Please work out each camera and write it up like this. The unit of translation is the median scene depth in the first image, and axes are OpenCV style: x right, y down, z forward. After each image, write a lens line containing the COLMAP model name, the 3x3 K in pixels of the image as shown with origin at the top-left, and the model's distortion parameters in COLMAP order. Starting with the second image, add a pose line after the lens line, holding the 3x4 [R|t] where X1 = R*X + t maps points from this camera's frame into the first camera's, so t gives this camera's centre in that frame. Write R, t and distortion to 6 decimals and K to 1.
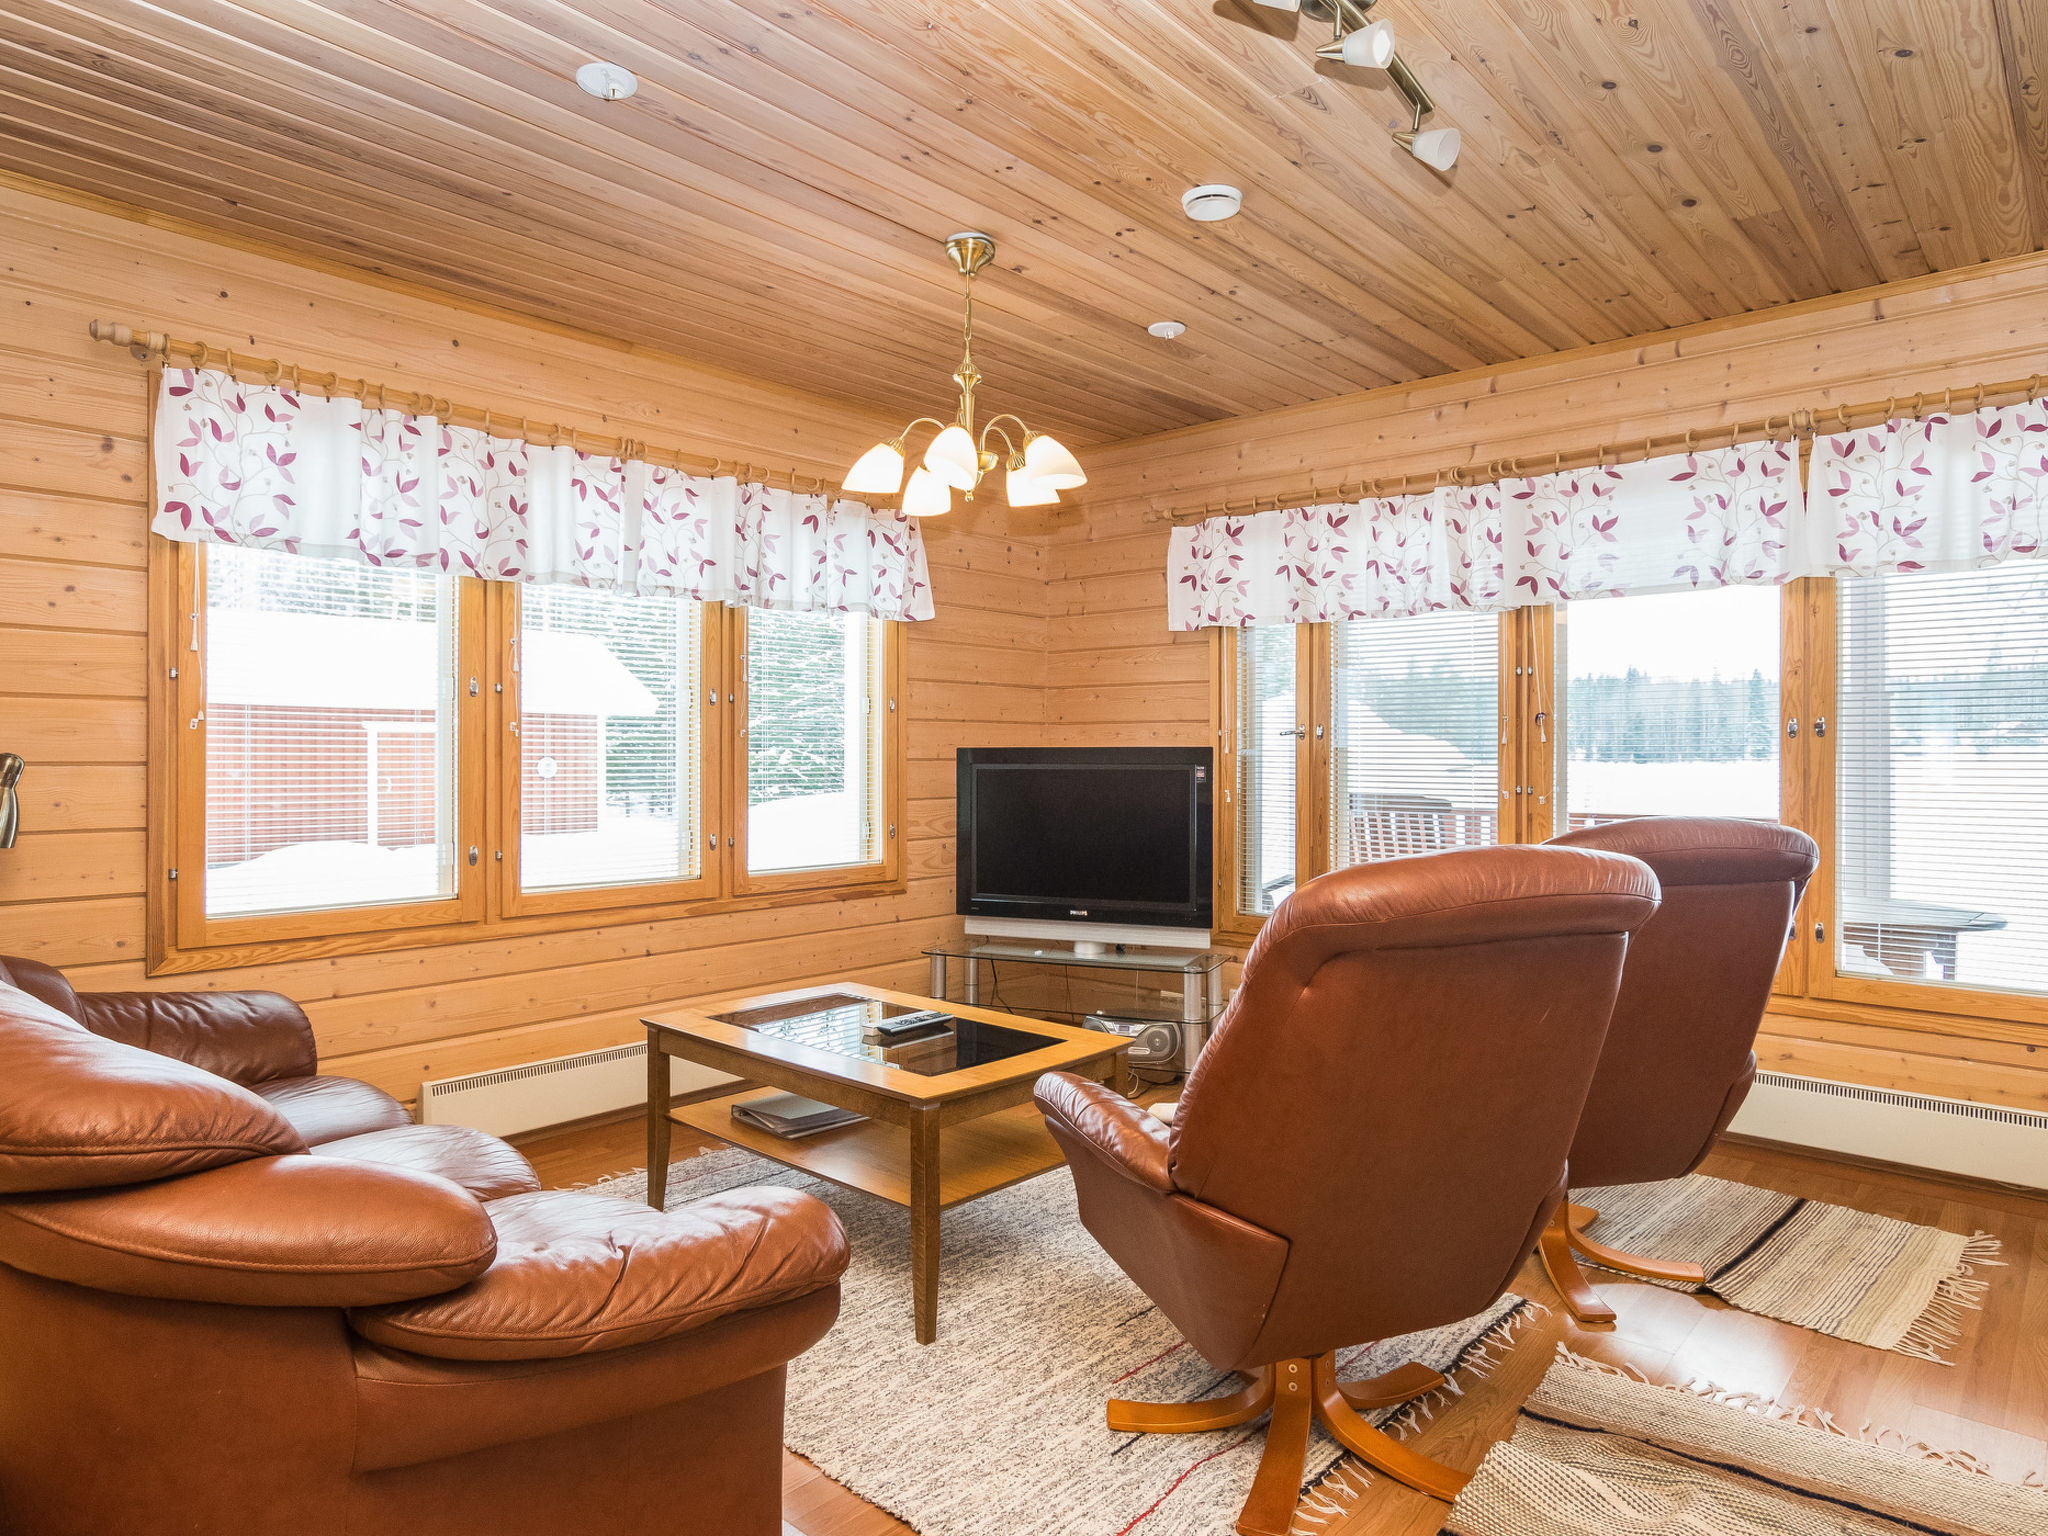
lens RADIAL K [[1235.5, 0, 1023.3], [0, 1235.5, 758.5], [0, 0, 1]] dist [-0.009400, -0.000175]
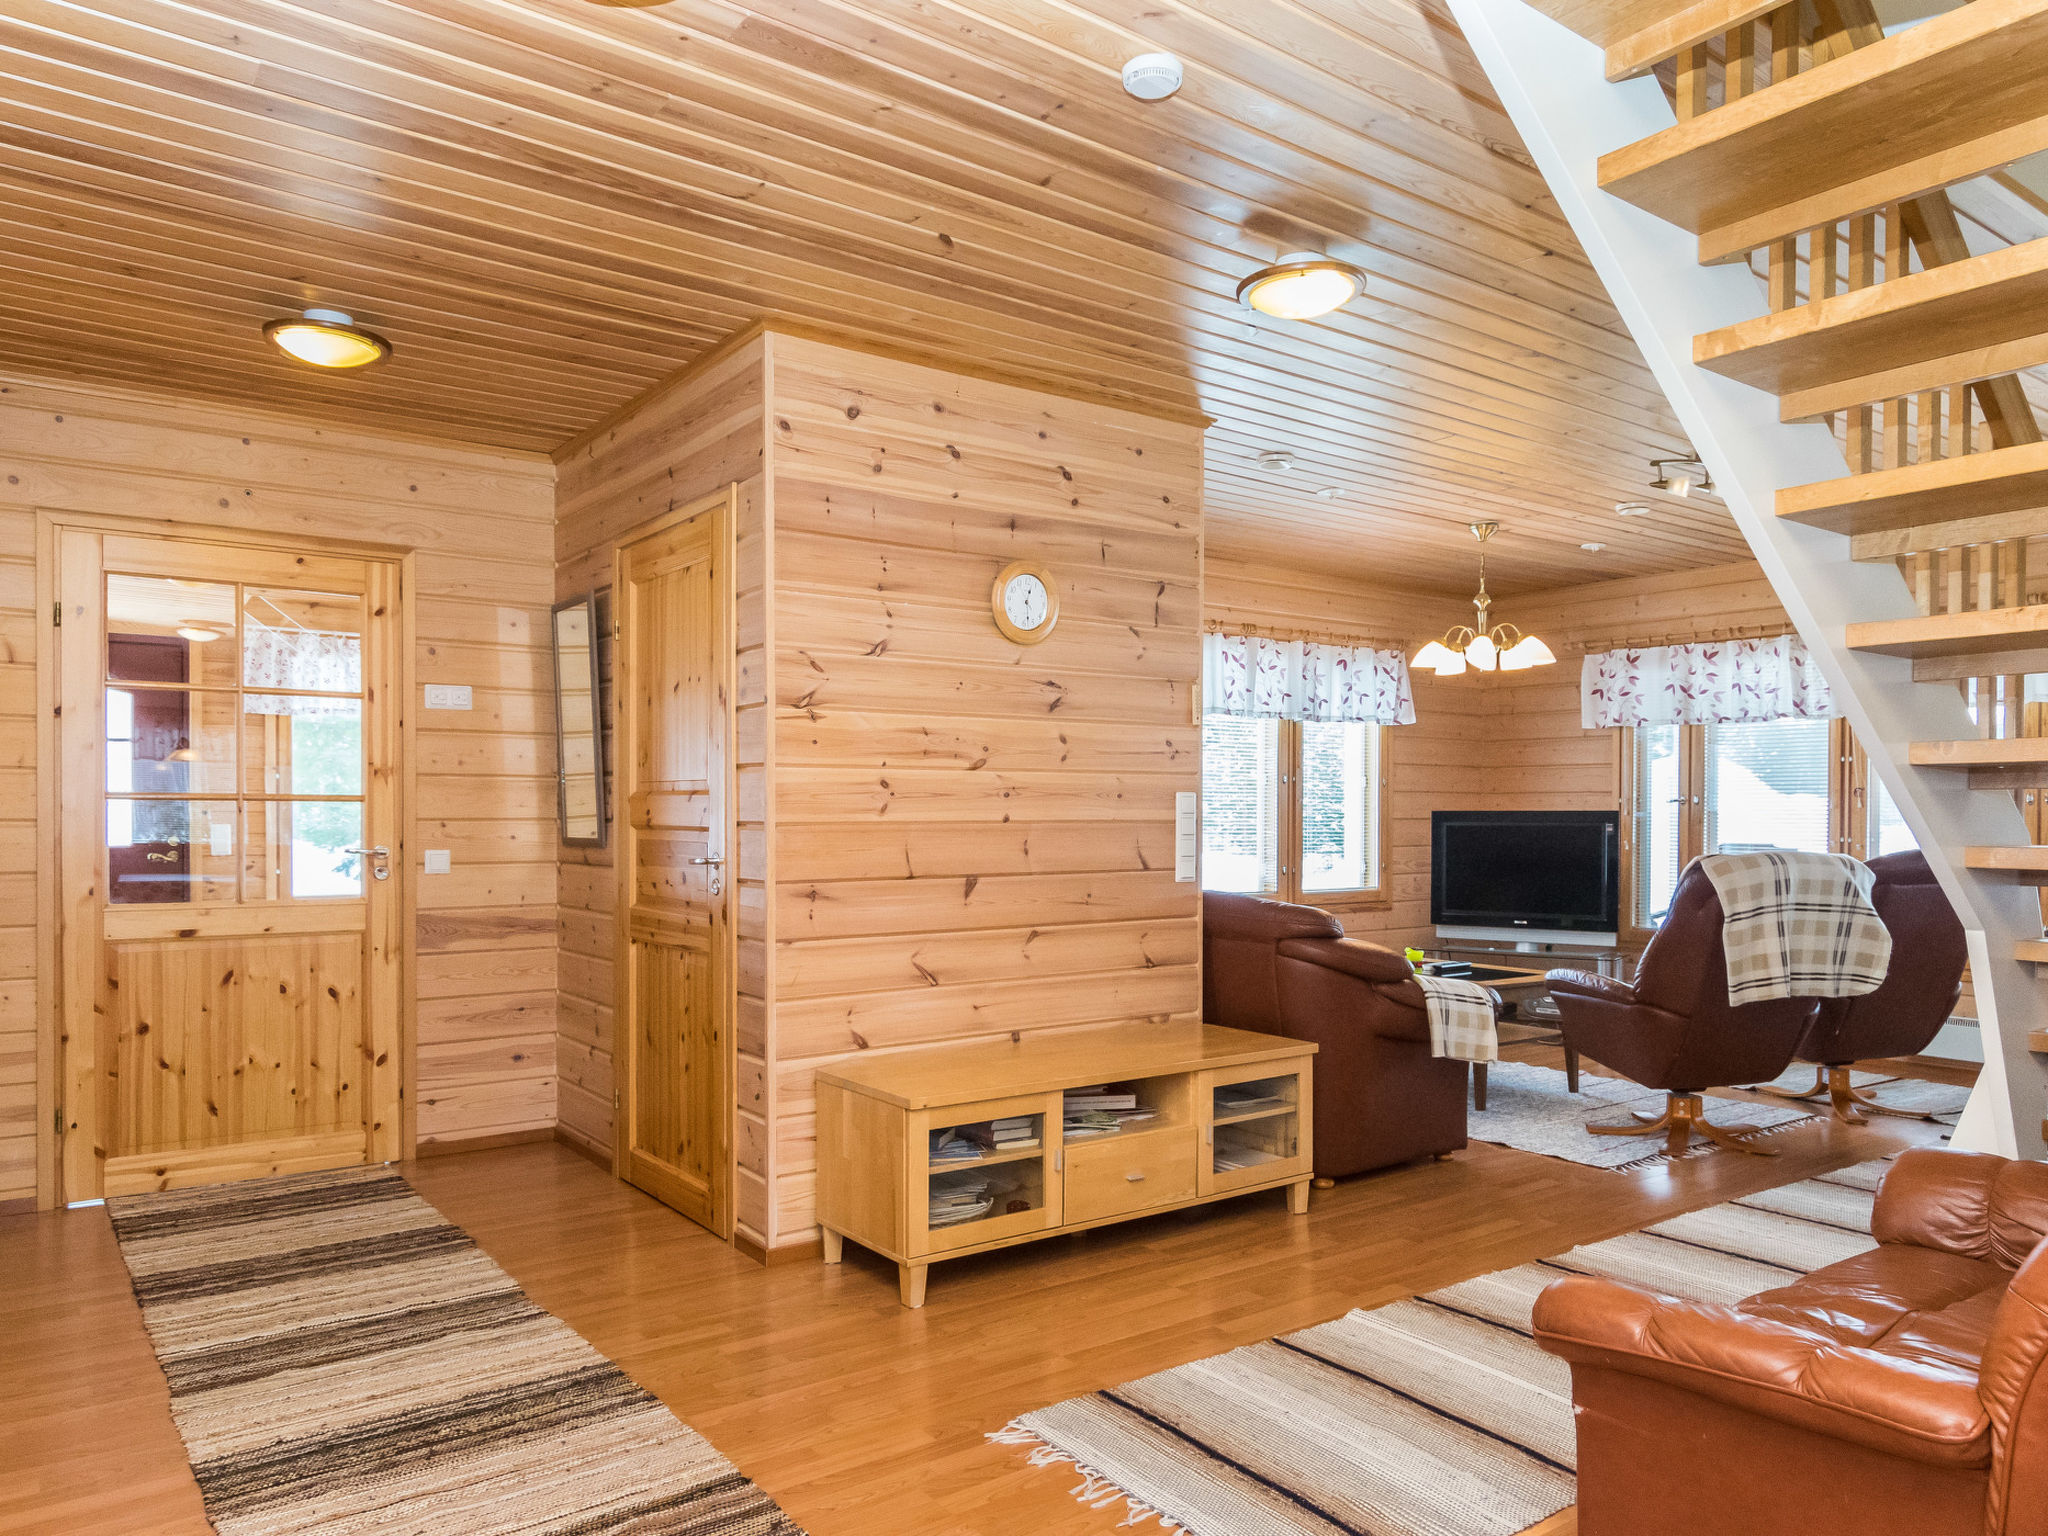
lens RADIAL K [[1371.3, 0, 1047.8], [0, 1371.3, 826.1], [0, 0, 1]] dist [0.003130, -0.001877]
pose [[0.977981, 0.005622, -0.208620, -0.164373], [-0.005154, 0.999983, 0.002787, 0.007581], [0.208633, -0.001650, 0.977993, -0.716953]]
